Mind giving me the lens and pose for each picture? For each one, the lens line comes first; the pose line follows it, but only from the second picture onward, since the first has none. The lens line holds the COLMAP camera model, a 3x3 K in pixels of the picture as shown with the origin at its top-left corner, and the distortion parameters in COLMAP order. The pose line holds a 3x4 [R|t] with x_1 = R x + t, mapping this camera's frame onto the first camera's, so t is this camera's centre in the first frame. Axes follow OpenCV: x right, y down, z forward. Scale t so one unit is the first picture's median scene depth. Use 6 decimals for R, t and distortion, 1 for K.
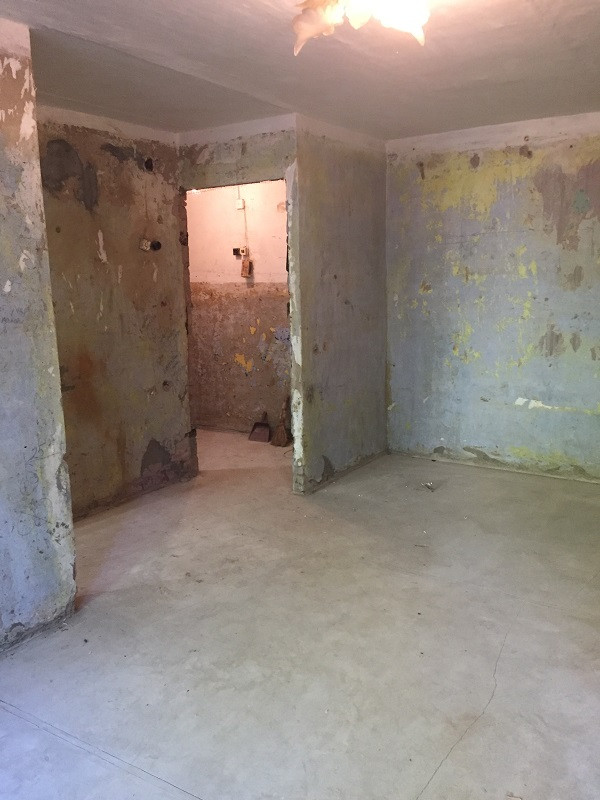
lens RADIAL K [[688.8, 0, 300.0], [0, 688.8, 400.0], [0, 0, 1]] dist [0.082646, -0.126642]
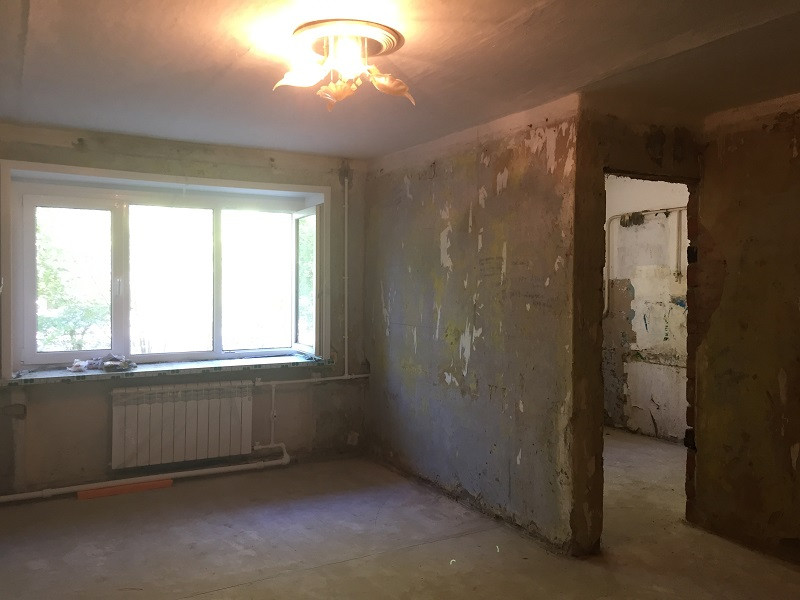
lens RADIAL K [[688.8, 0, 400.0], [0, 688.8, 300.0], [0, 0, 1]] dist [0.082646, -0.126642]
pose [[-0.481745, 0.034344, -0.875638, 0.931398], [-0.155369, 0.980054, 0.123918, -0.245865], [0.862428, 0.195744, -0.466800, 1.357663]]
